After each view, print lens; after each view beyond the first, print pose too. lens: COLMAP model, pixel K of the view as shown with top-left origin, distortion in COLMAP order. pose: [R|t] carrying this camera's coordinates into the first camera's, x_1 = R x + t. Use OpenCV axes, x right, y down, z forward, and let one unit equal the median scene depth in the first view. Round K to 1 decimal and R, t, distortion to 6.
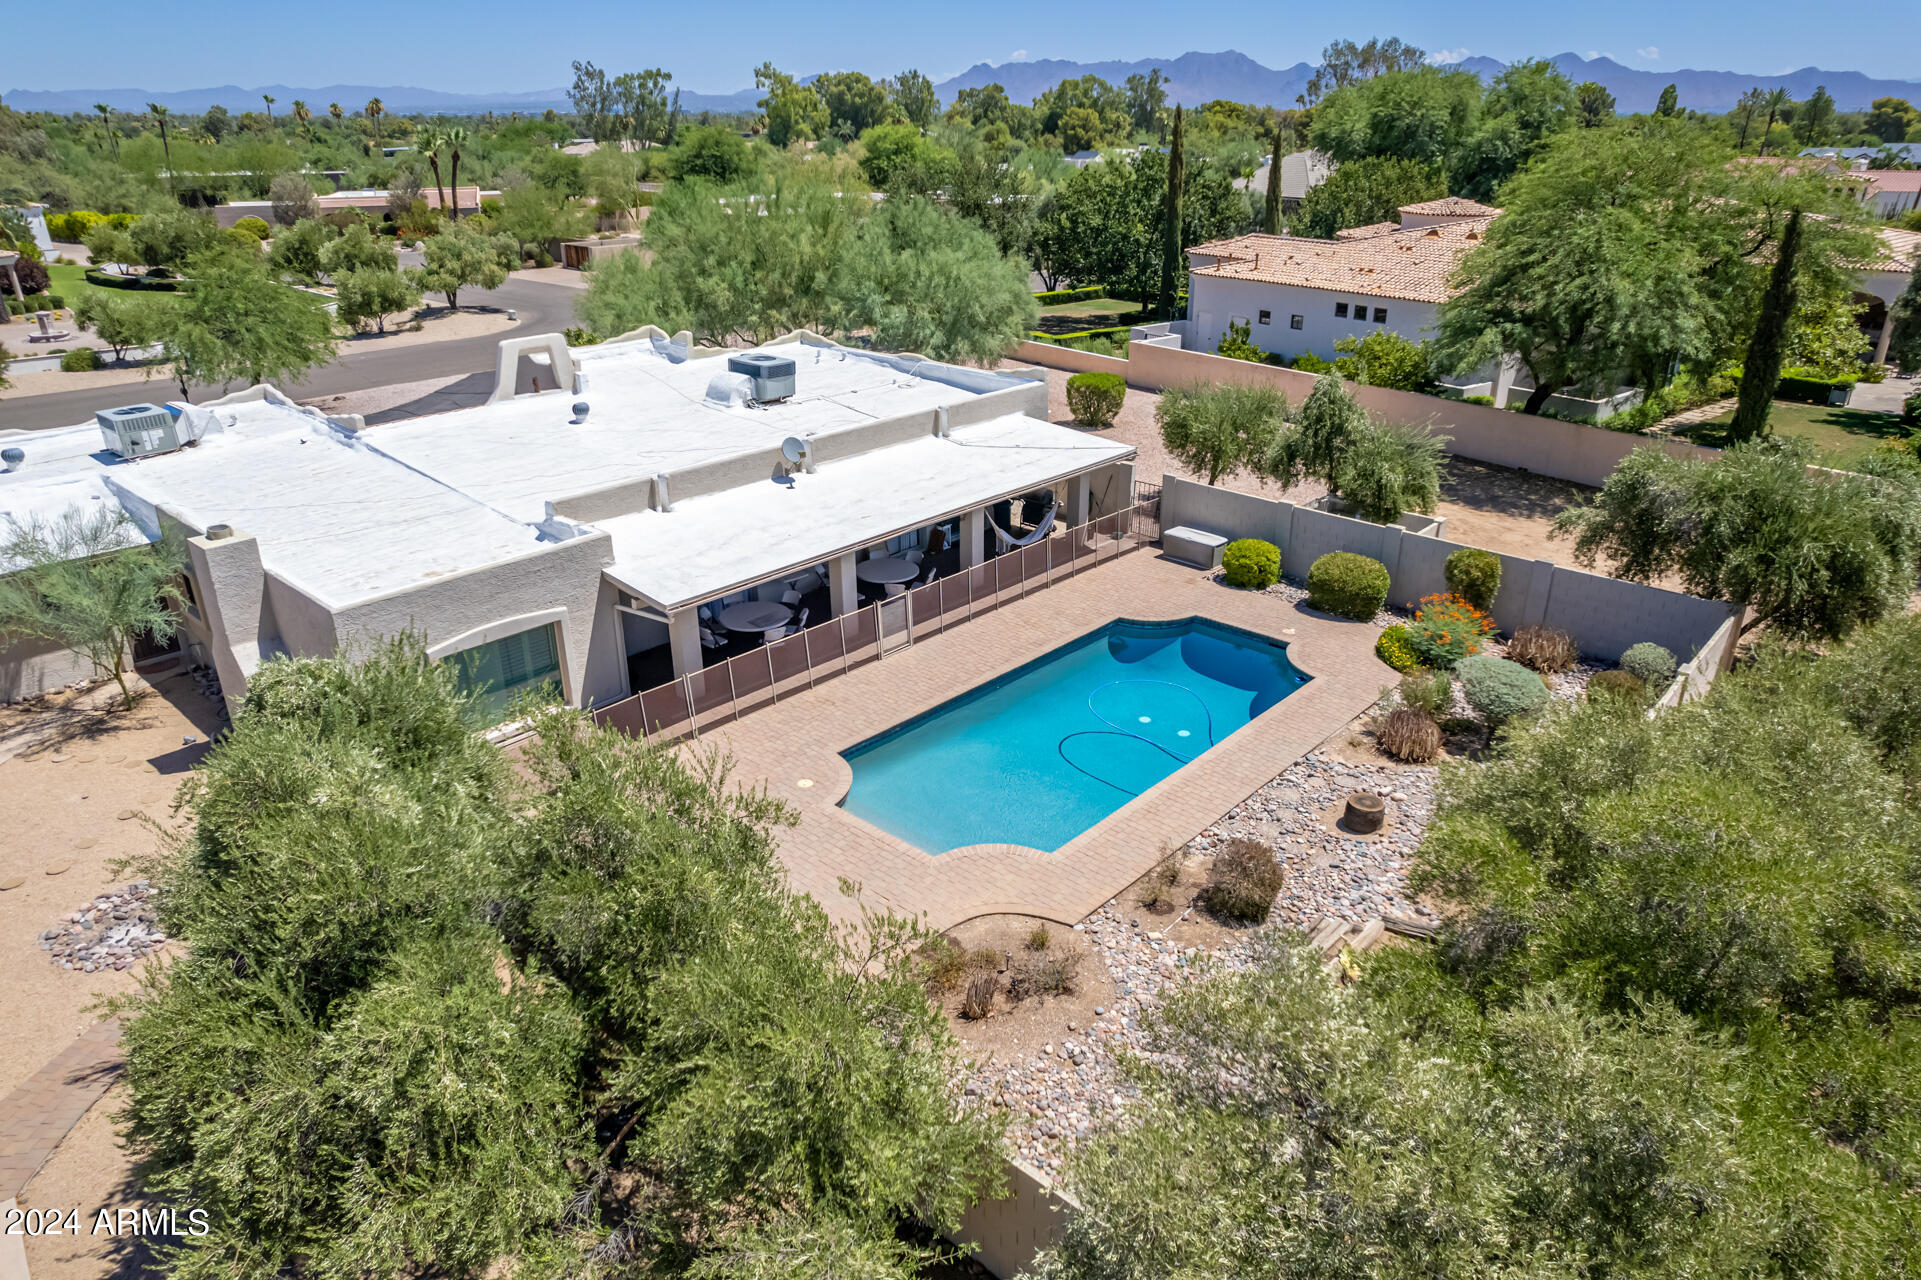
lens RADIAL K [[1226.5, 0, 960.5], [0, 1226.5, 640.0], [0, 0, 1]] dist [-0.077623, 0.073693]
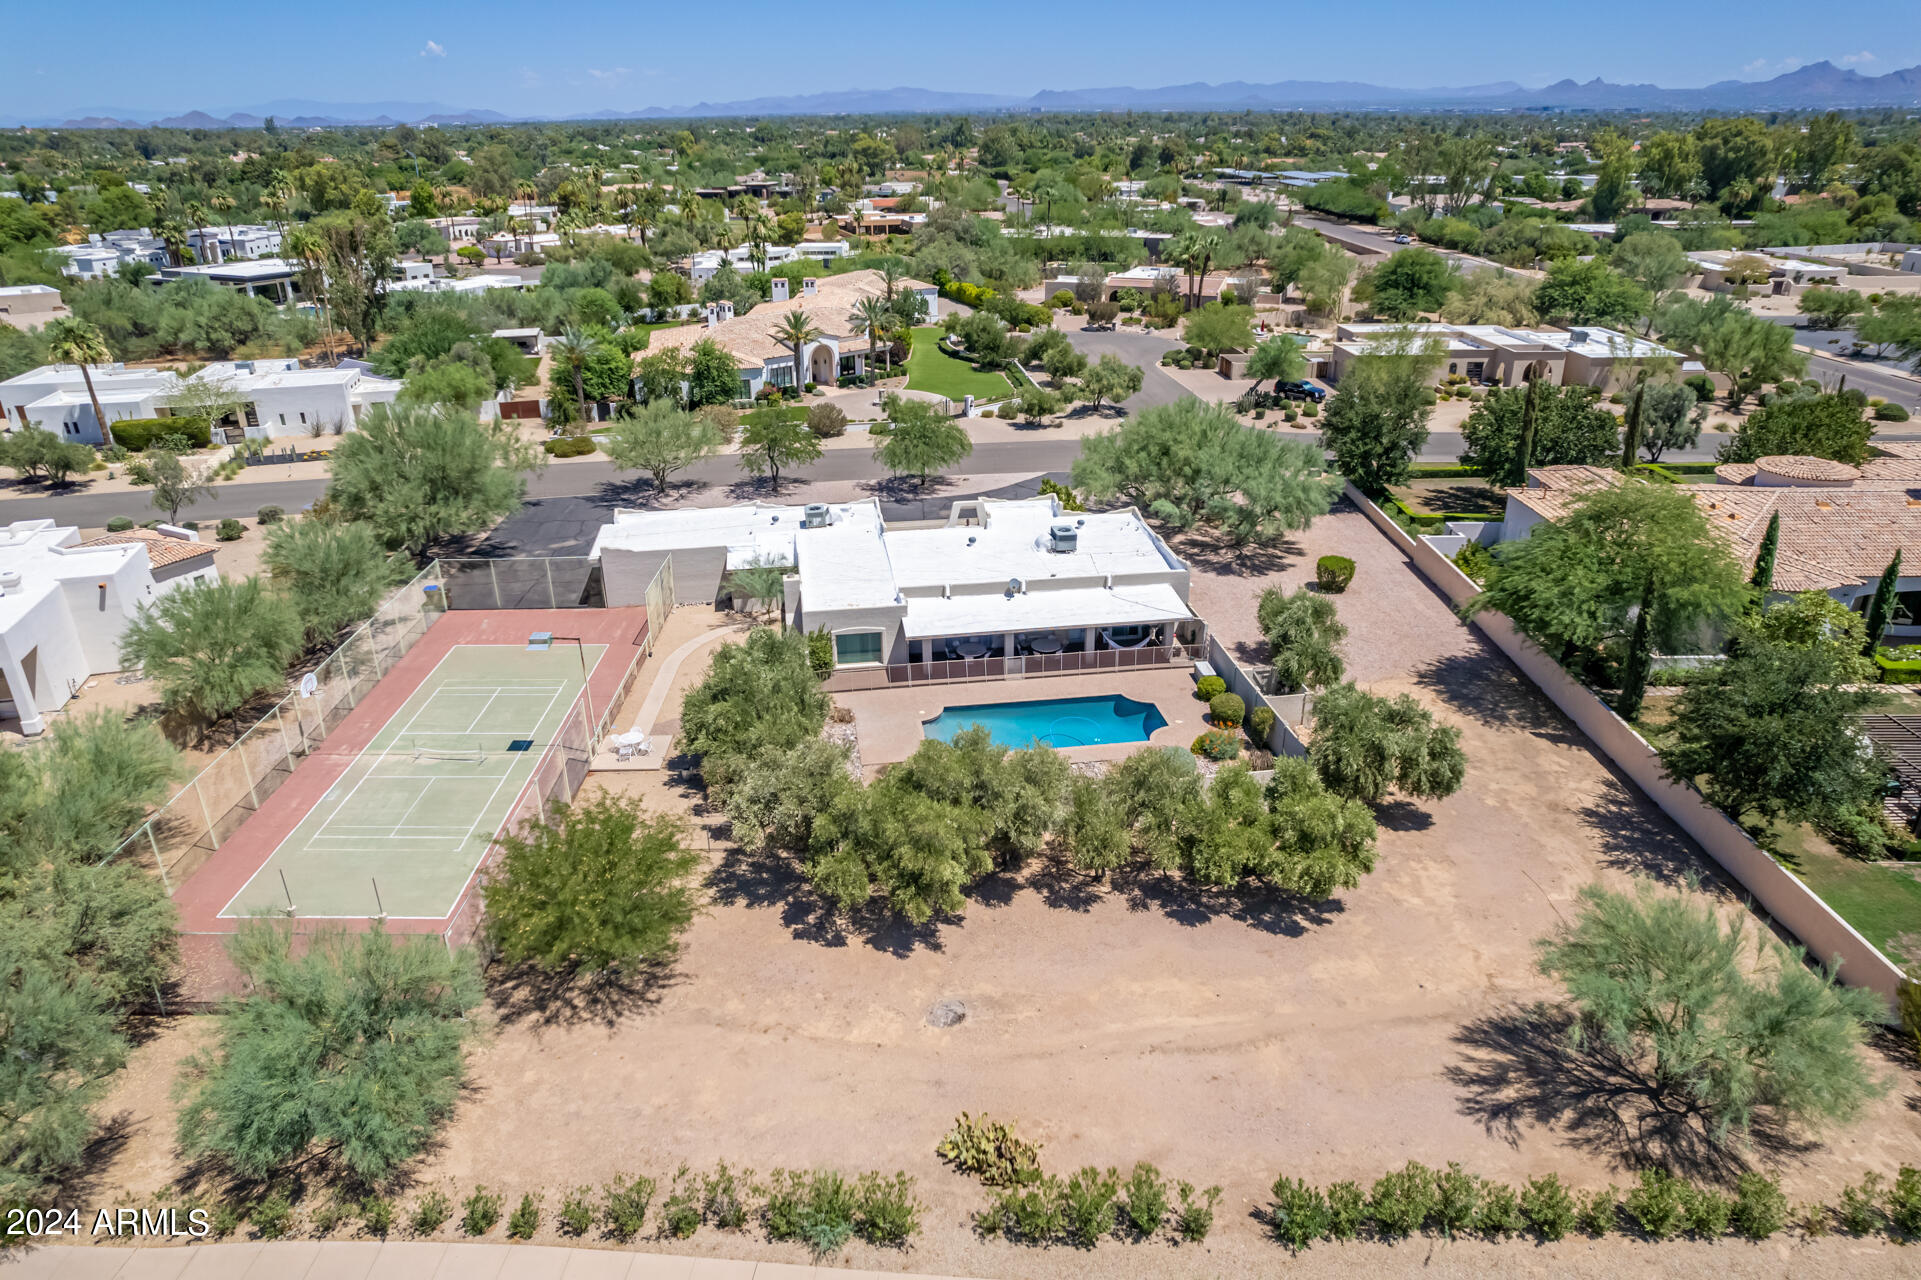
lens RADIAL K [[1226.5, 0, 960.5], [0, 1226.5, 640.0], [0, 0, 1]] dist [-0.077623, 0.073693]
pose [[0.775640, 0.248218, -0.580320, 1.045032], [-0.245896, 0.965618, 0.084361, -0.204146], [0.581307, 0.077265, 0.810008, -0.830840]]
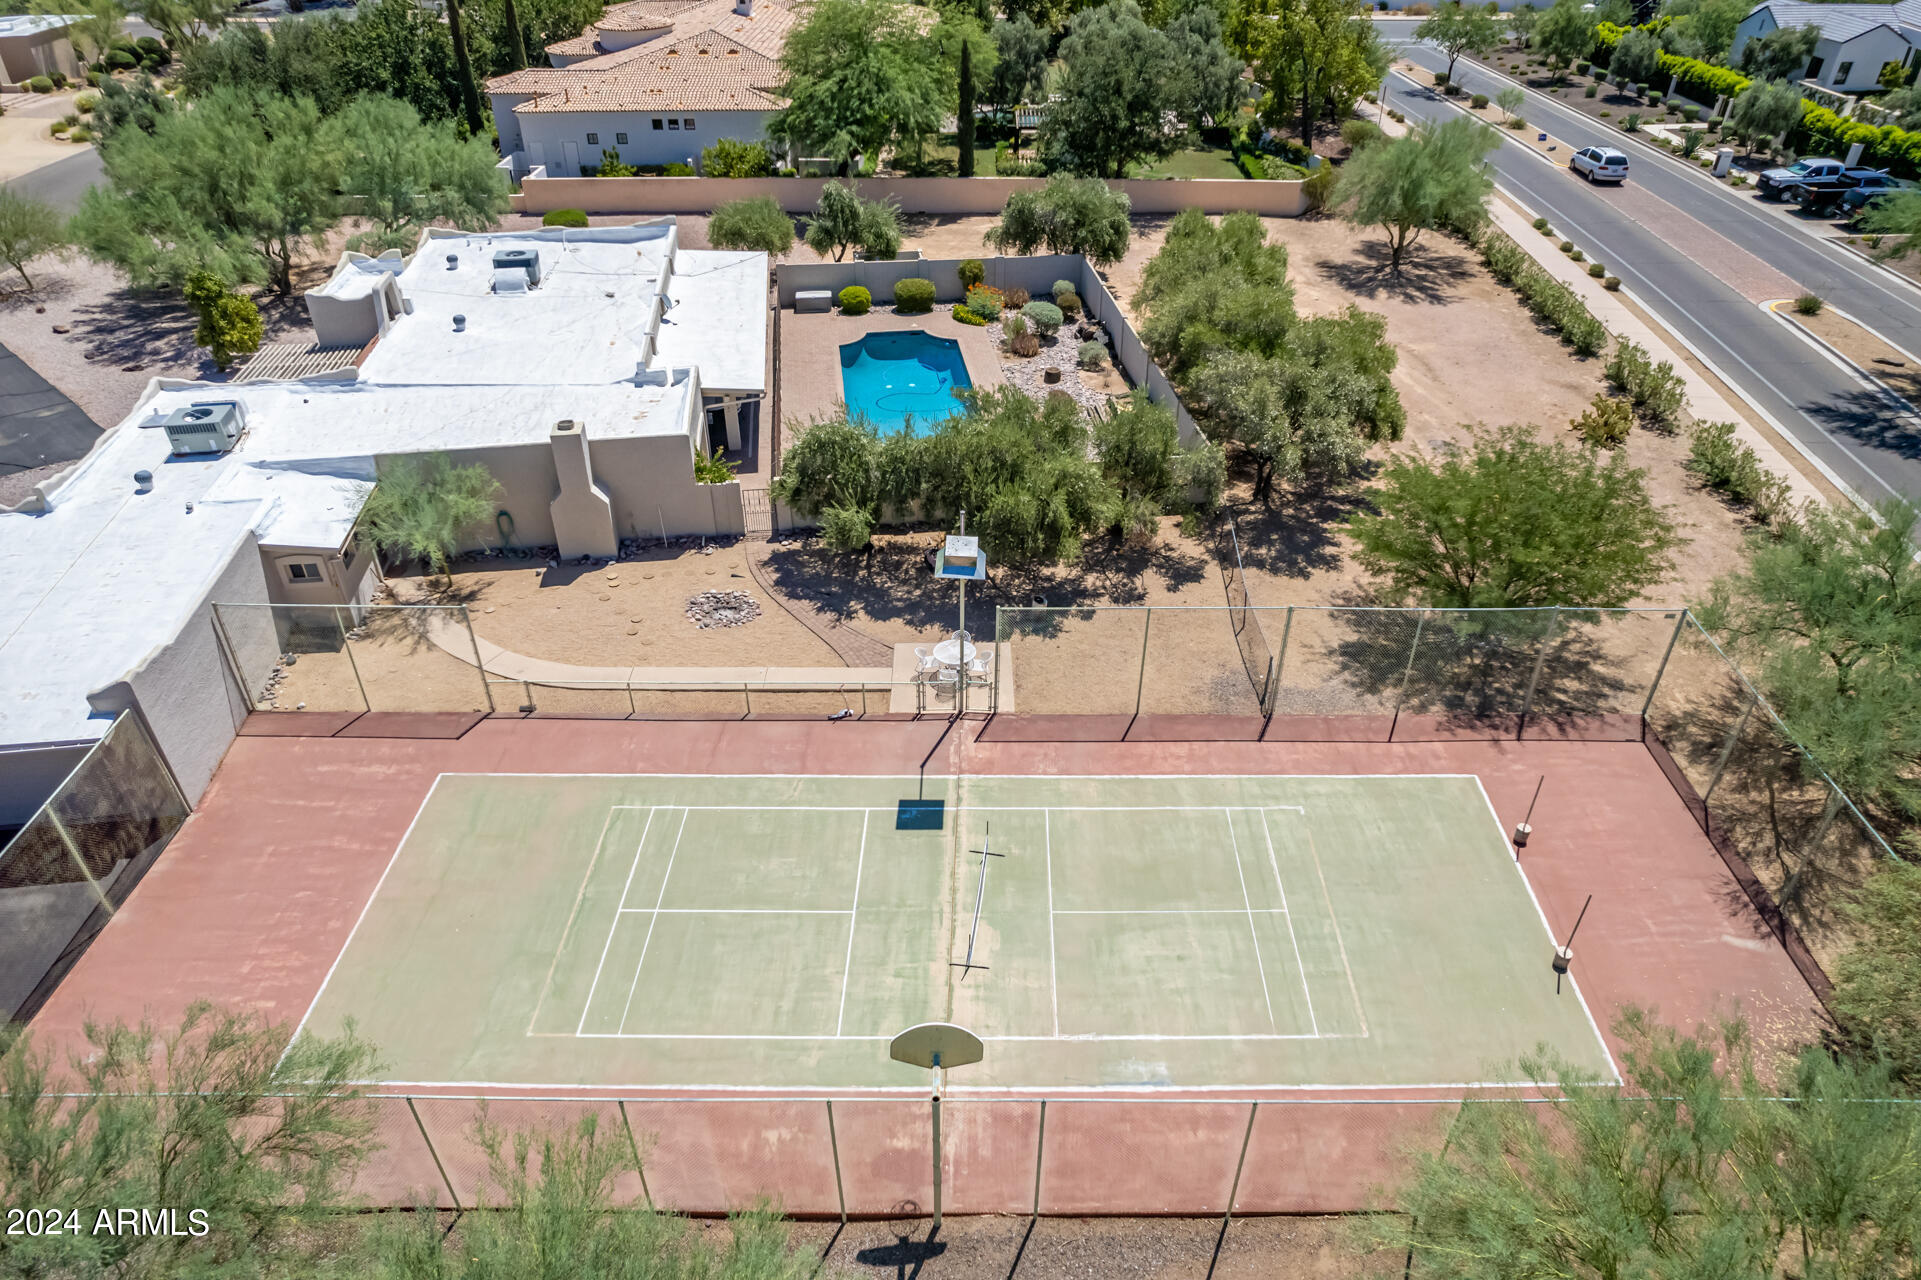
lens RADIAL K [[1226.5, 0, 960.5], [0, 1226.5, 640.0], [0, 0, 1]] dist [-0.077623, 0.073693]
pose [[0.649098, -0.433893, 0.624827, -0.989462], [0.300349, 0.900825, 0.313537, -0.127045], [-0.698901, -0.015850, 0.715043, -0.389864]]
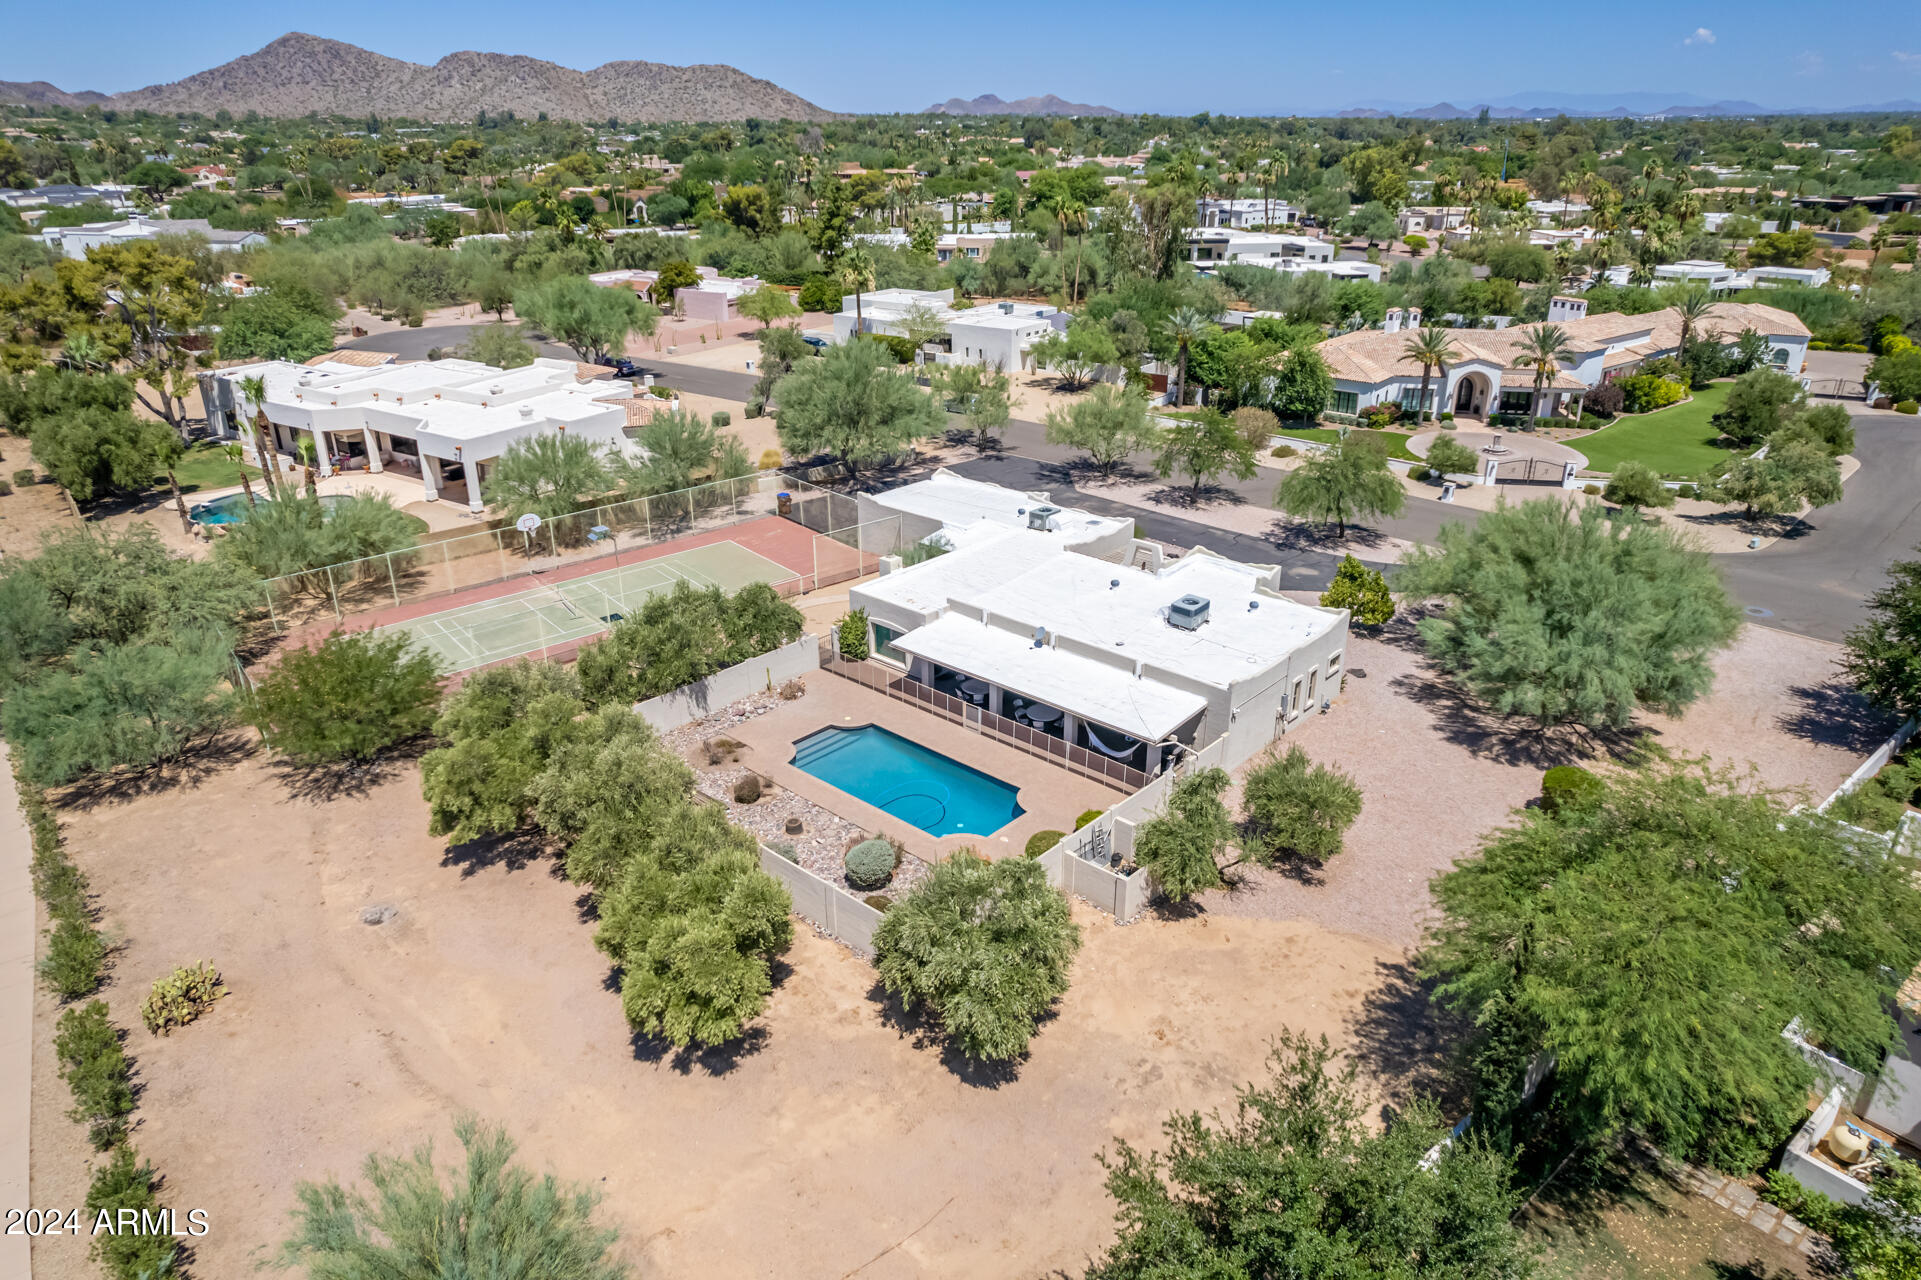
lens RADIAL K [[1226.5, 0, 960.5], [0, 1226.5, 640.0], [0, 0, 1]] dist [-0.077623, 0.073693]
pose [[0.005694, 0.400516, -0.916272, 1.535372], [-0.393200, 0.843377, 0.366209, -0.749485], [0.919436, 0.358193, 0.162285, 0.516270]]
